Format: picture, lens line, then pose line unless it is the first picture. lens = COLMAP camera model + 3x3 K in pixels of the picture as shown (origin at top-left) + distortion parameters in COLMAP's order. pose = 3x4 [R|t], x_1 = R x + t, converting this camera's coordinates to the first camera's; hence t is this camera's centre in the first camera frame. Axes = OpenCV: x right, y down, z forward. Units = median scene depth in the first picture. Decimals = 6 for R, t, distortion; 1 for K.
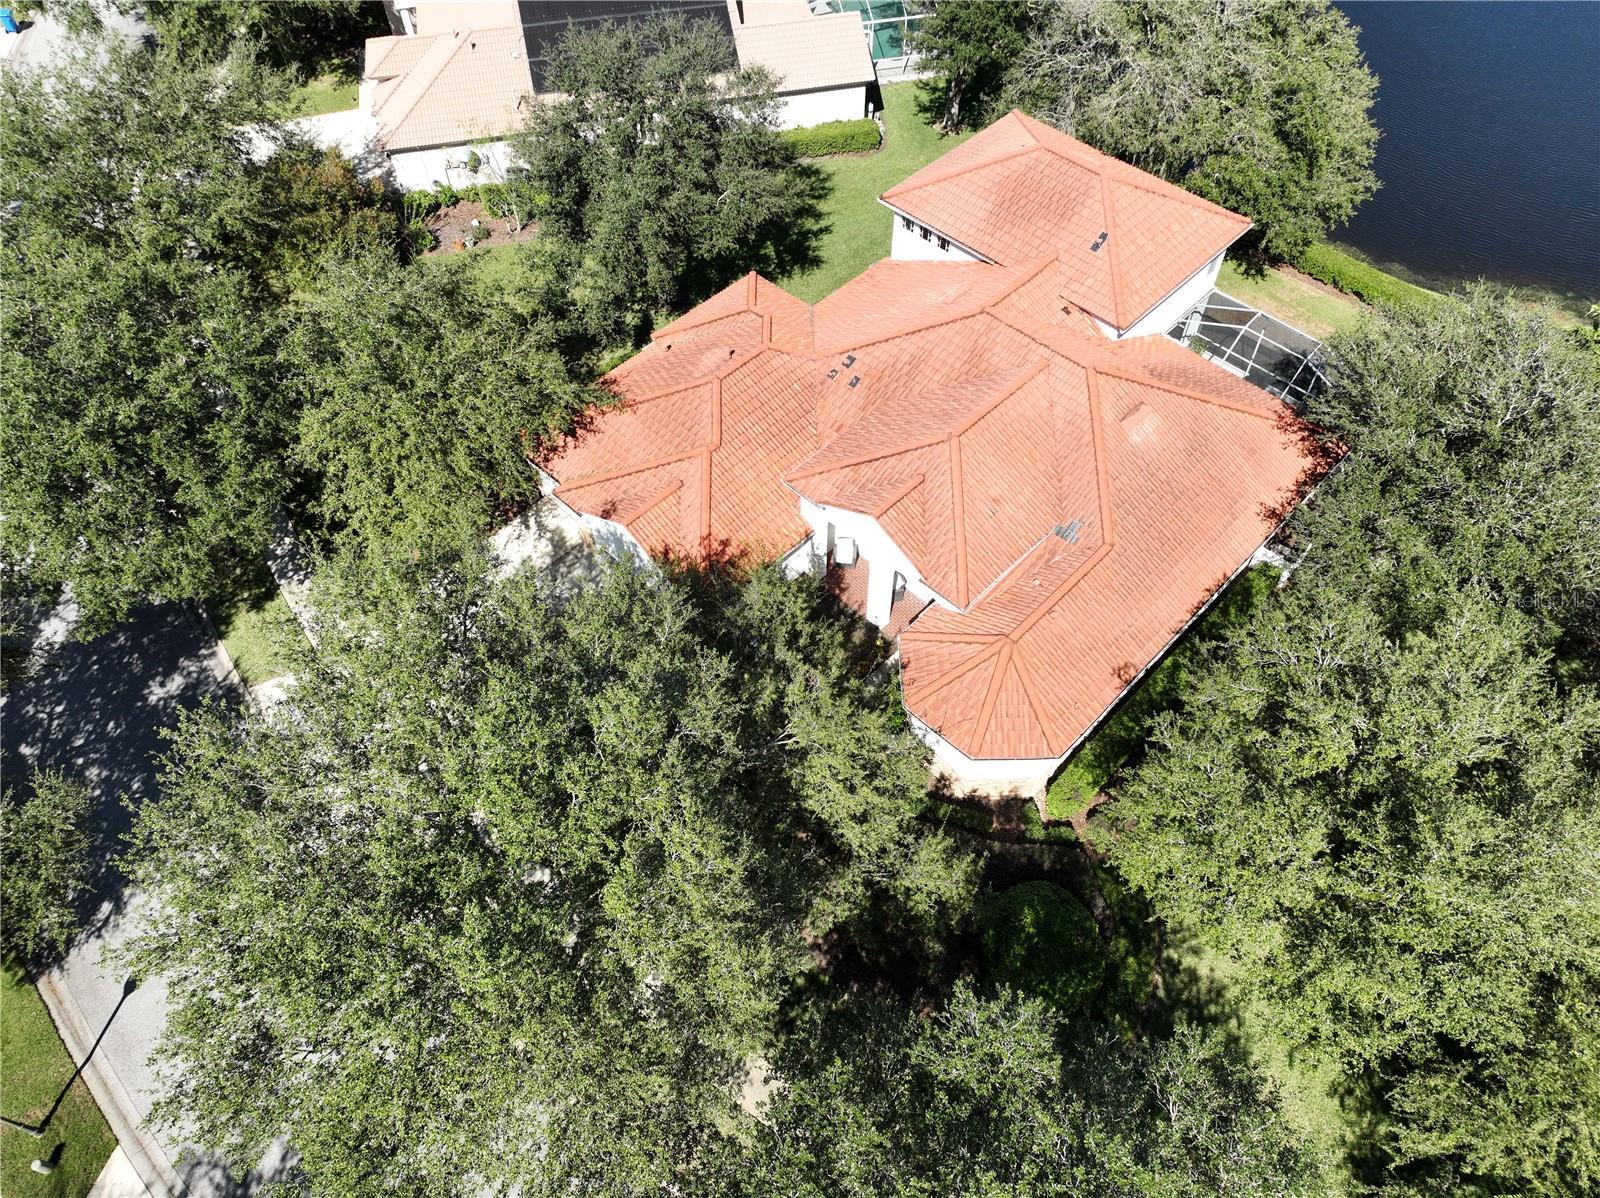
lens RADIAL K [[1126.6, 0, 800.0], [0, 1126.6, 599.0], [0, 0, 1]] dist [0.001210, 0.008898]
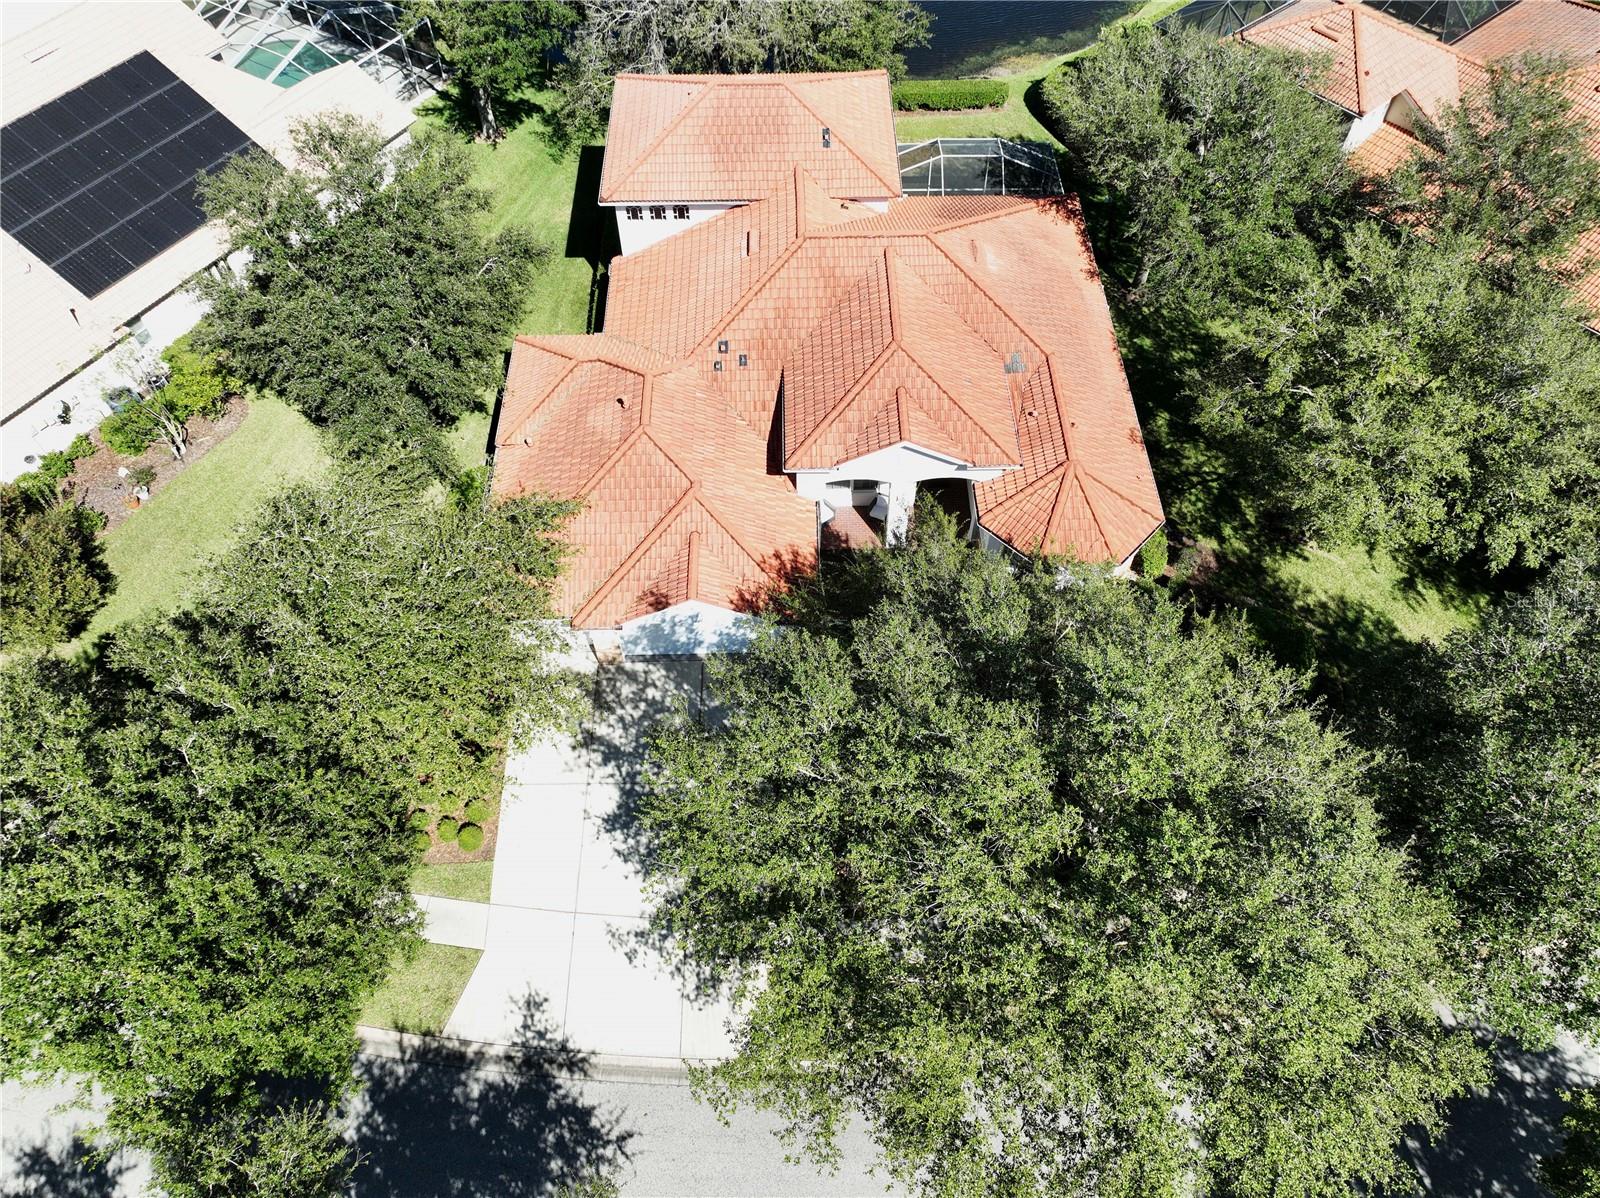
lens RADIAL K [[1126.6, 0, 800.0], [0, 1126.6, 599.0], [0, 0, 1]] dist [0.001210, 0.008898]
pose [[0.704630, -0.577644, 0.412096, -0.425168], [0.568820, 0.807023, 0.158613, -0.145229], [-0.424193, 0.122645, 0.897228, 0.110933]]
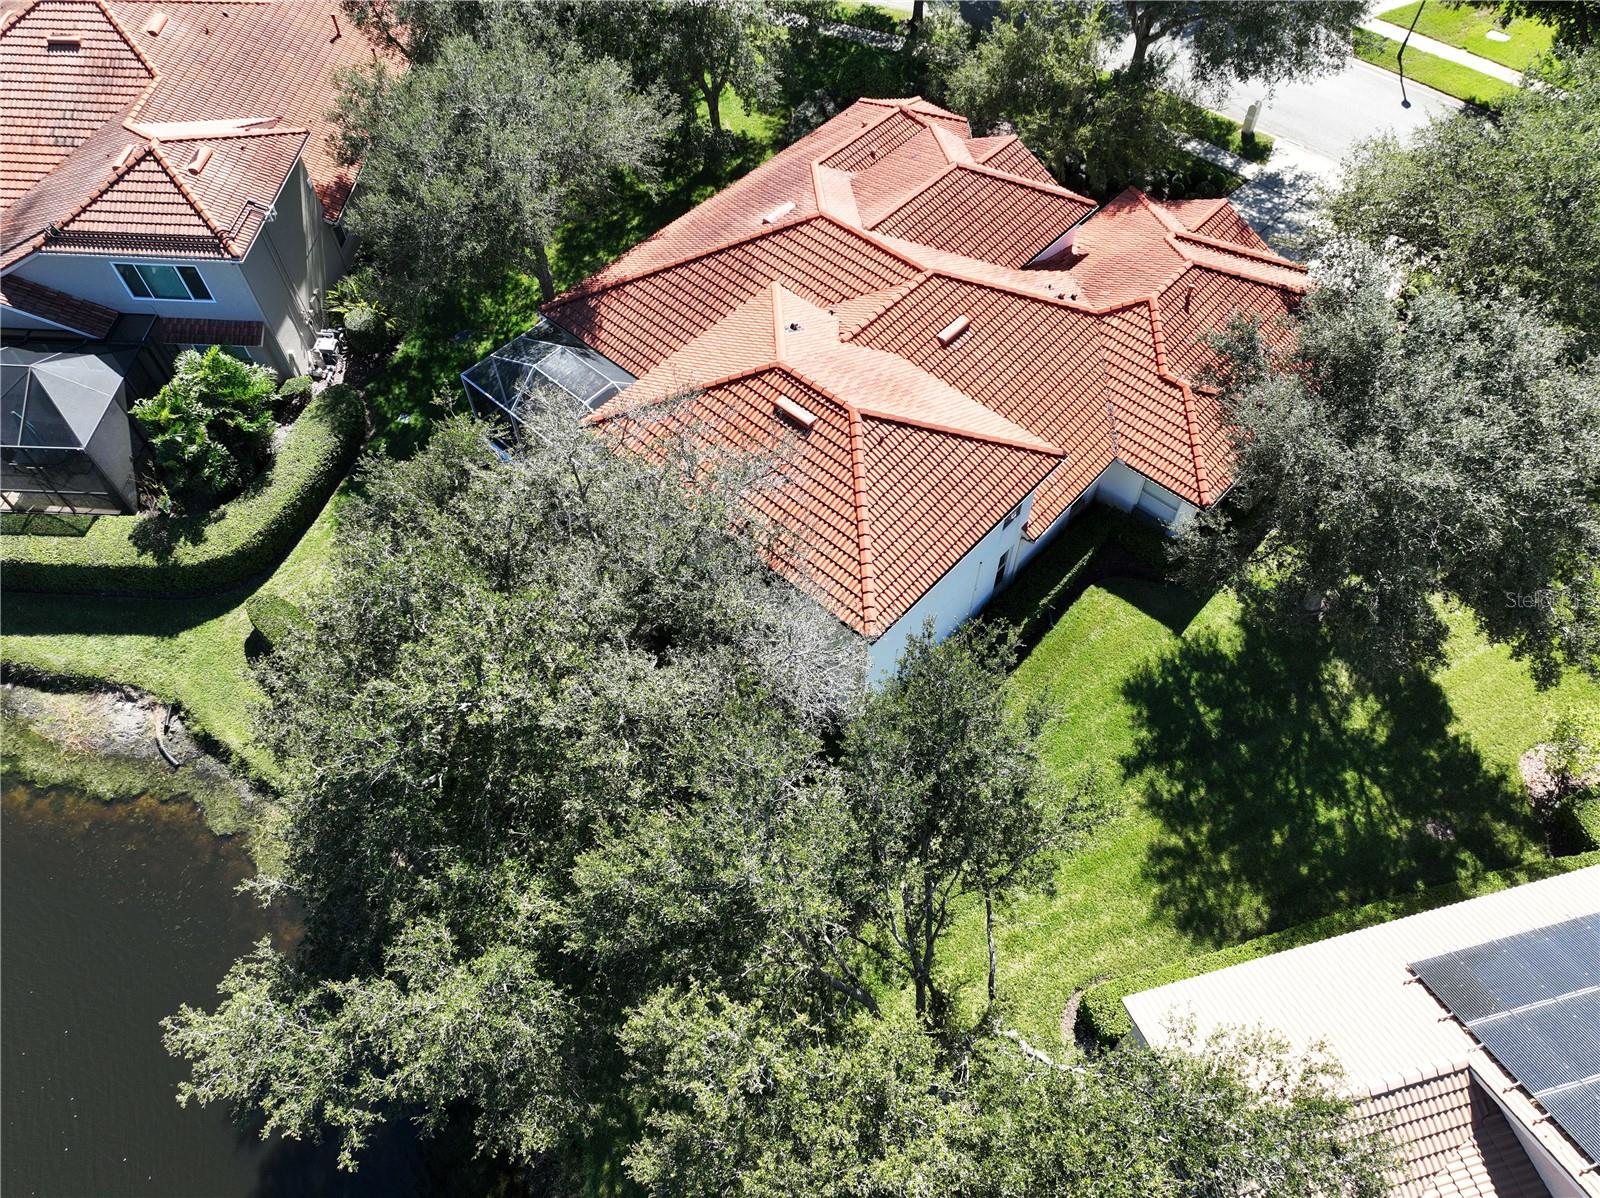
lens RADIAL K [[1126.6, 0, 800.0], [0, 1126.6, 599.0], [0, 0, 1]] dist [0.001210, 0.008898]
pose [[-0.999476, 0.030680, -0.010324, 0.269913], [-0.019207, -0.305317, 0.952057, -1.139376], [0.026057, 0.951757, 0.305746, 0.910694]]
